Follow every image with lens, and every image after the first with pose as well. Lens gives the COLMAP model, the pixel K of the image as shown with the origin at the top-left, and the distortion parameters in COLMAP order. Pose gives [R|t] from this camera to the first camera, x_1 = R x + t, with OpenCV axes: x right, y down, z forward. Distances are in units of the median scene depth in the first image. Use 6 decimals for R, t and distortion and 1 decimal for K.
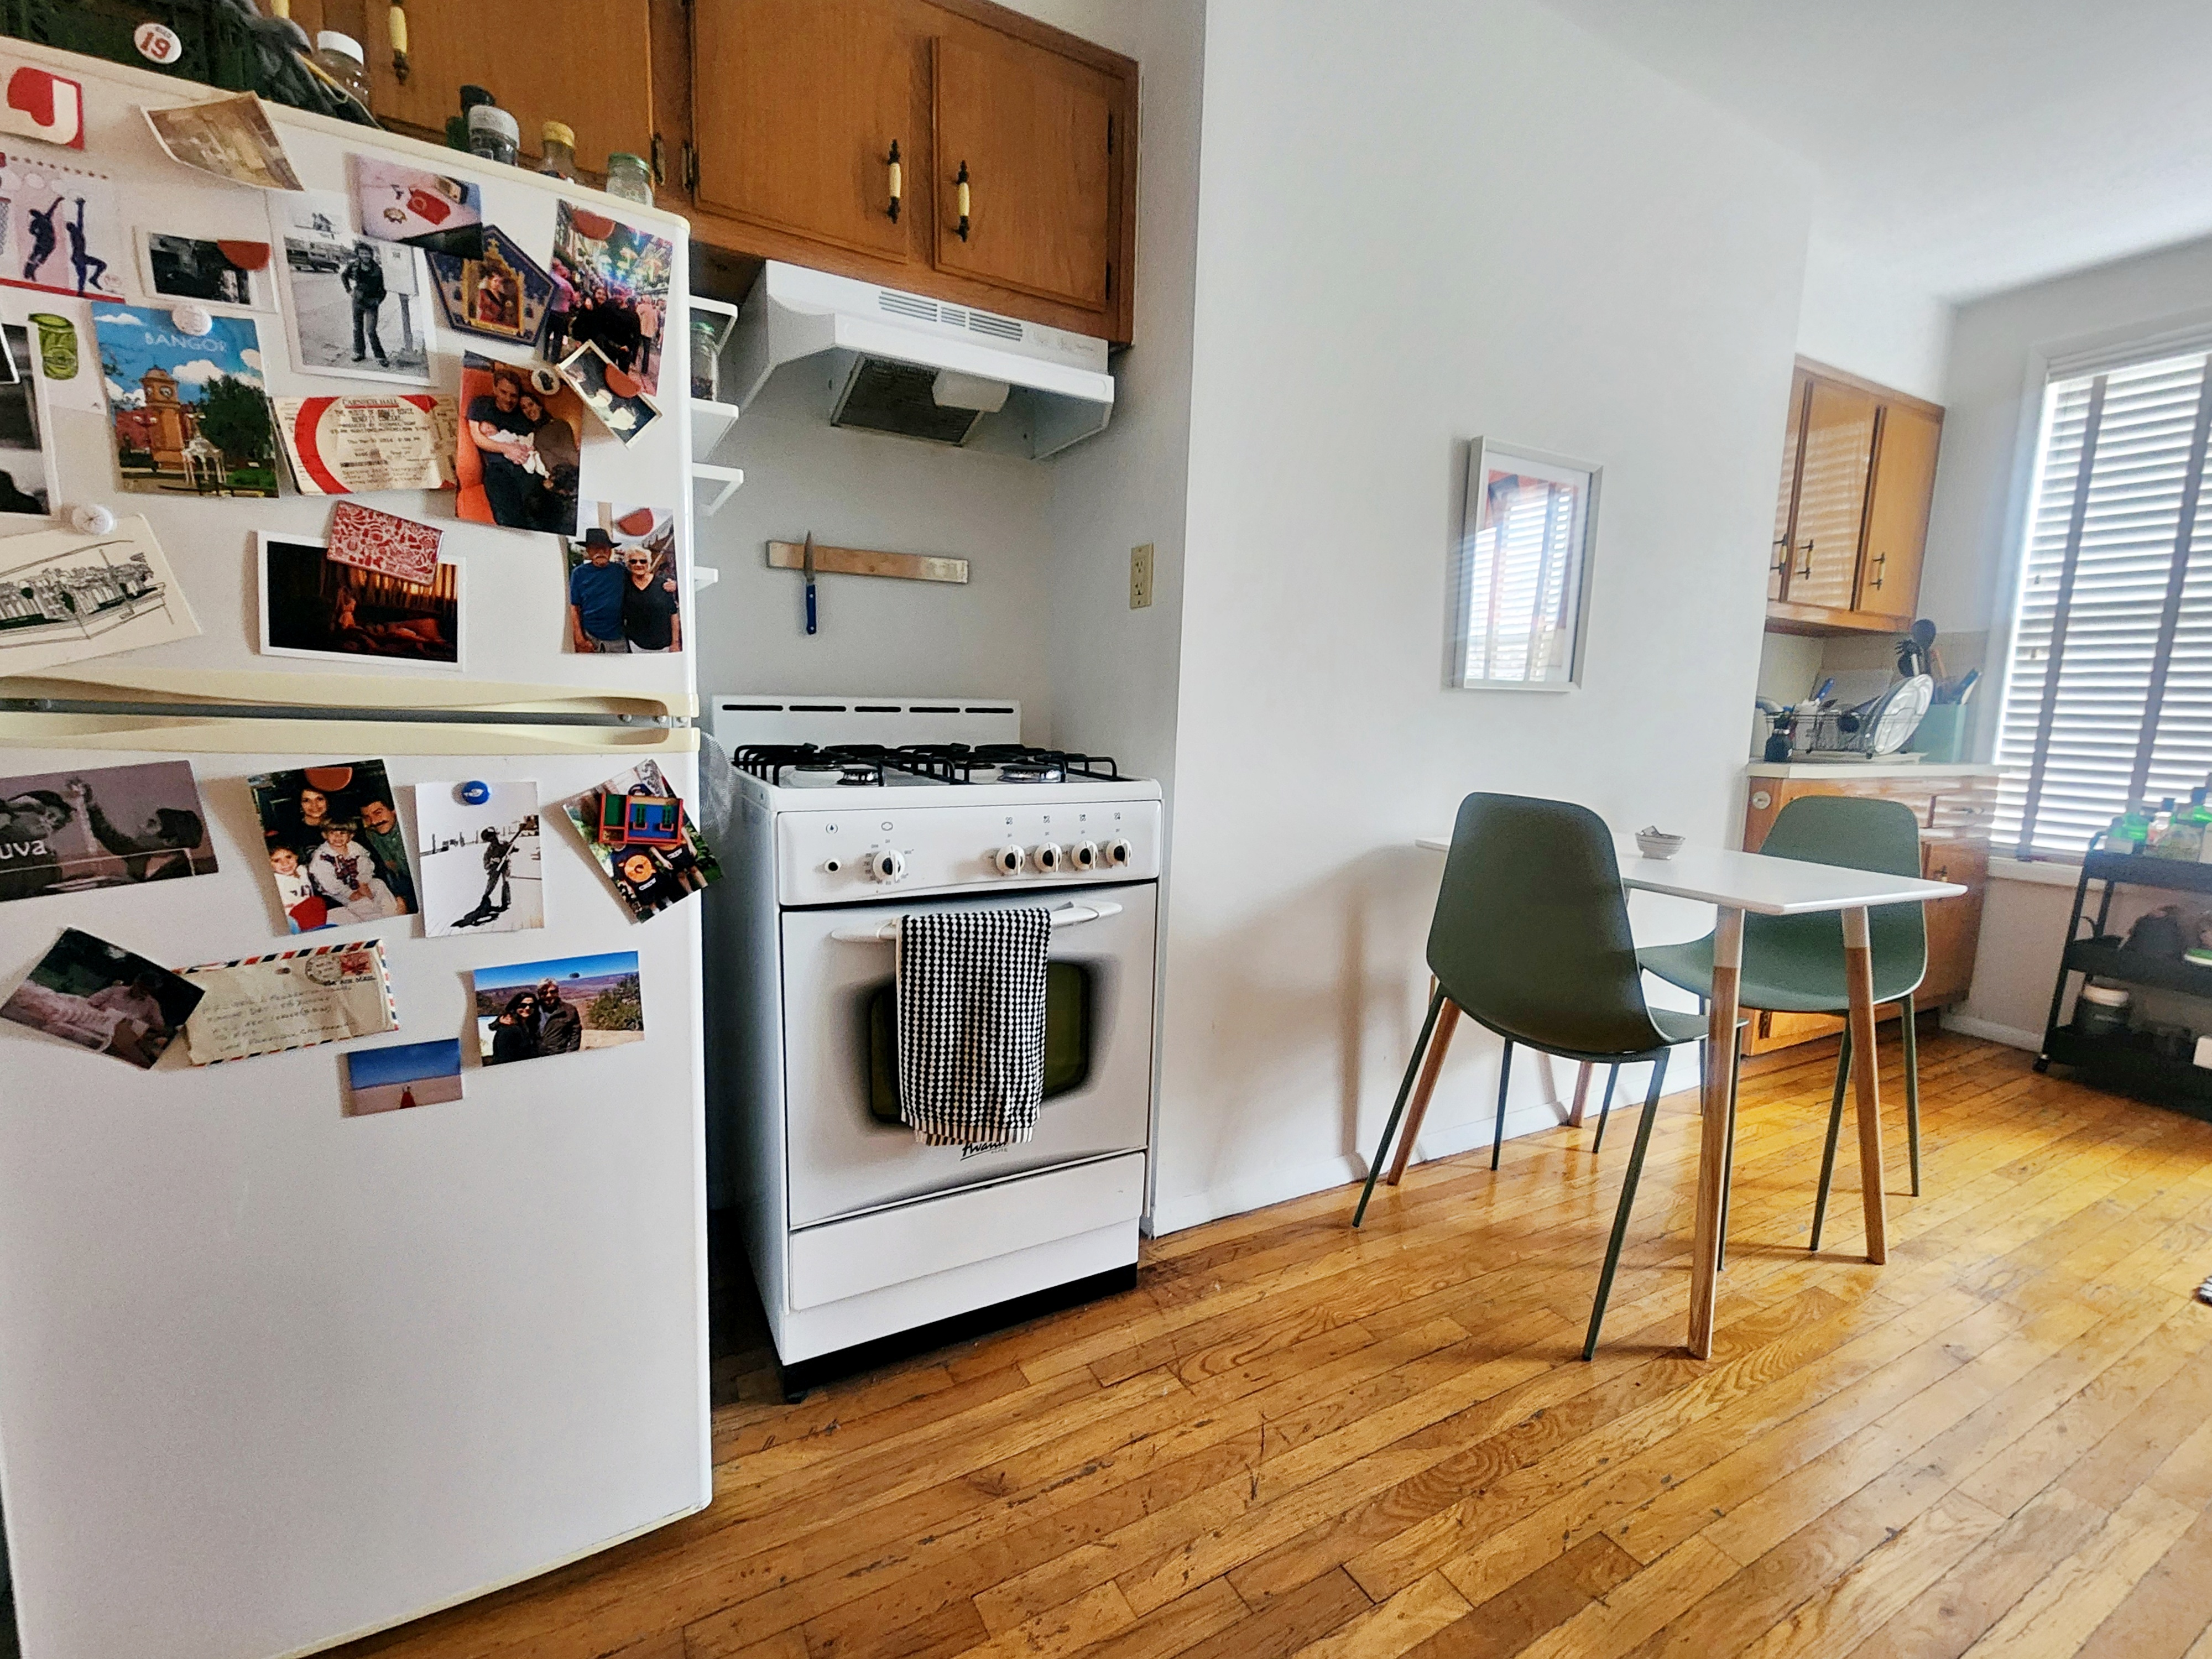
lens RADIAL K [[968.2, 0, 1106.8], [0, 968.2, 834.9], [0, 0, 1]] dist [-0.001394, -0.000028]
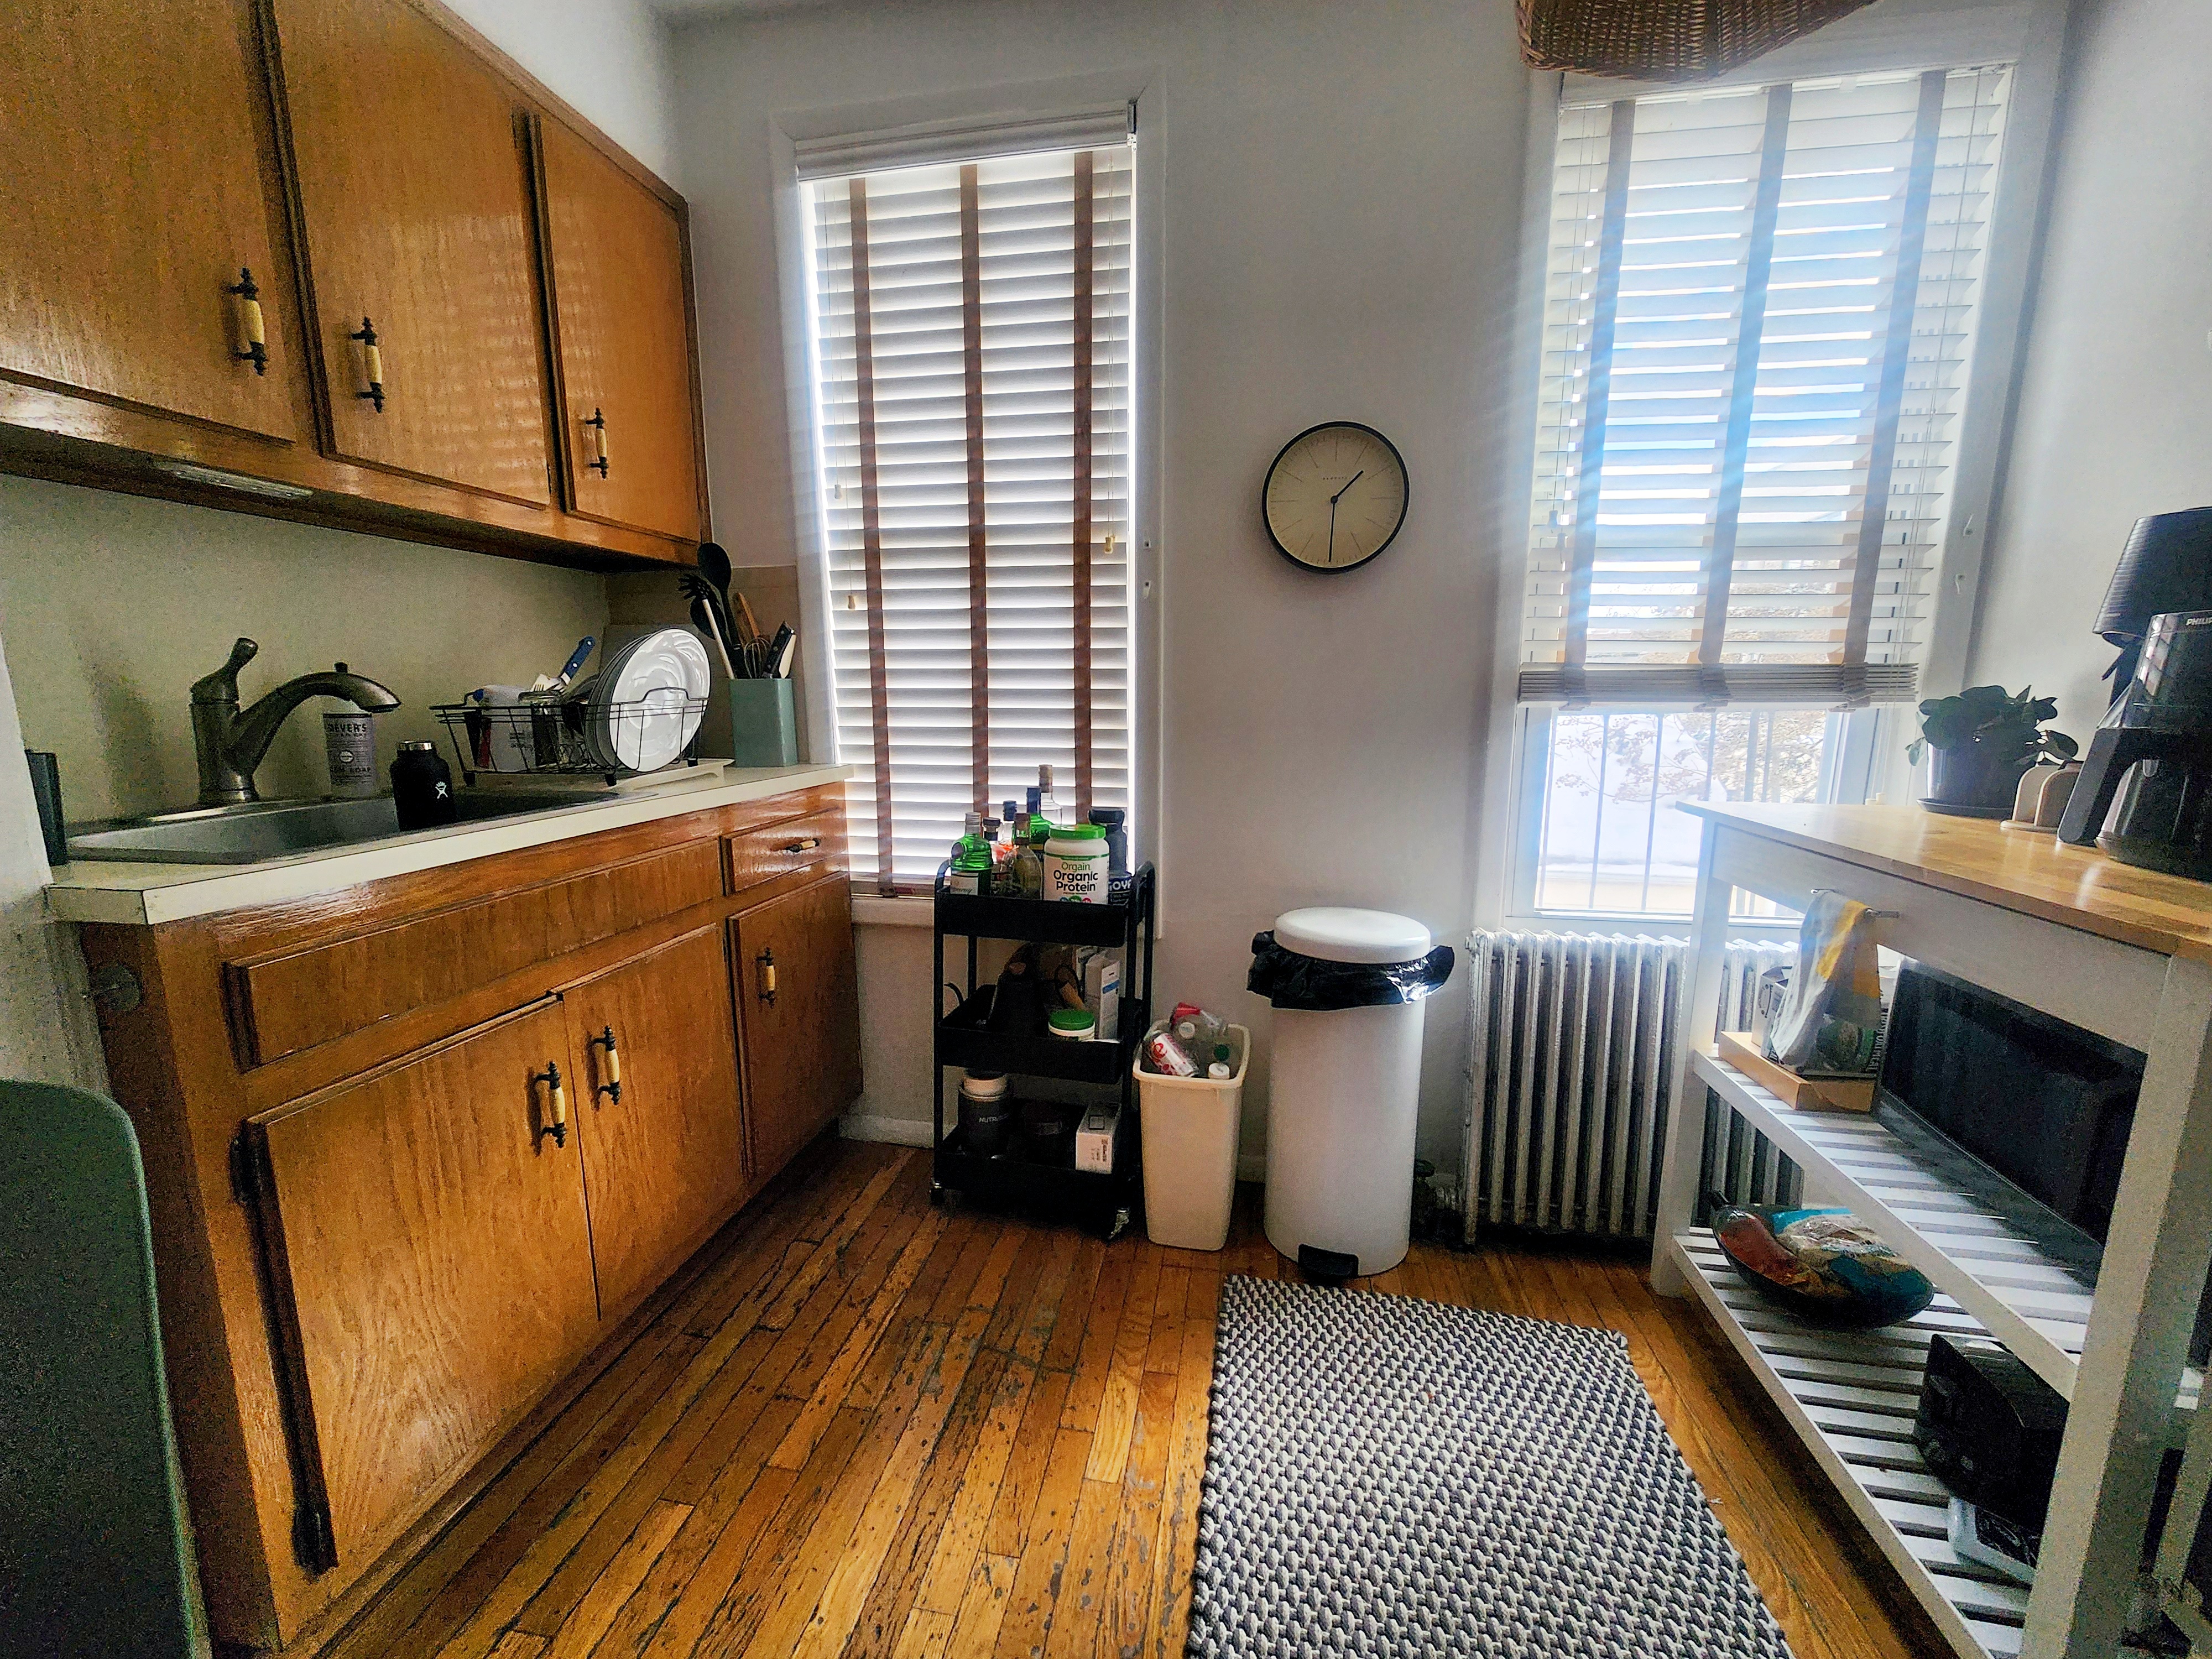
lens RADIAL K [[889.8, 0, 1110.4], [0, 889.8, 835.2], [0, 0, 1]] dist [0.000012, 0.000085]
pose [[0.629285, -0.158744, 0.760789, 0.572081], [0.125613, 0.986821, 0.102007, -0.065532], [-0.766956, 0.031374, 0.640932, 0.462193]]
